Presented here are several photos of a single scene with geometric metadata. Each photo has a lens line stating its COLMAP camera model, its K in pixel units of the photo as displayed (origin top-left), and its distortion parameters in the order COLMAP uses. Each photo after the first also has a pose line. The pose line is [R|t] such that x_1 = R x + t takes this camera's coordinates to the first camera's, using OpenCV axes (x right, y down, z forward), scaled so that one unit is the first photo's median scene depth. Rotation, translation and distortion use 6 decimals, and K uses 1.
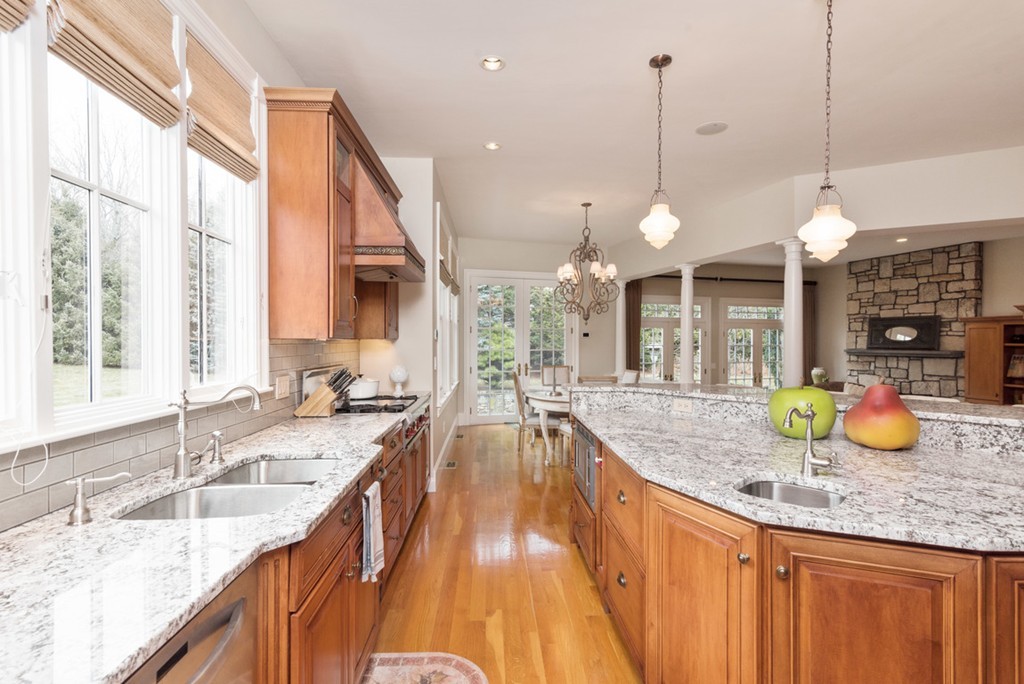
lens RADIAL K [[496.1, 0, 512.1], [0, 496.1, 342.4], [0, 0, 1]] dist [0.023452, 0.001259]
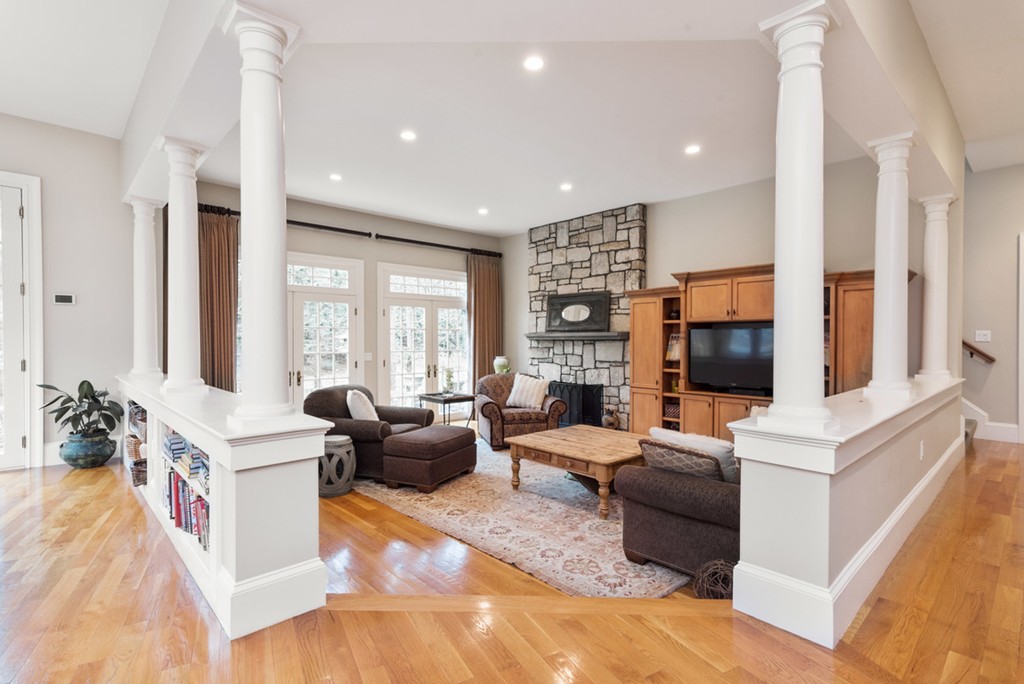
lens RADIAL K [[496.1, 0, 511.5], [0, 496.1, 341.7], [0, 0, 1]] dist [0.023452, 0.001259]
pose [[0.896322, -0.005392, 0.443372, 0.320948], [0.003963, 0.999984, 0.004148, 0.027649], [-0.443387, -0.001961, 0.896328, 0.316741]]
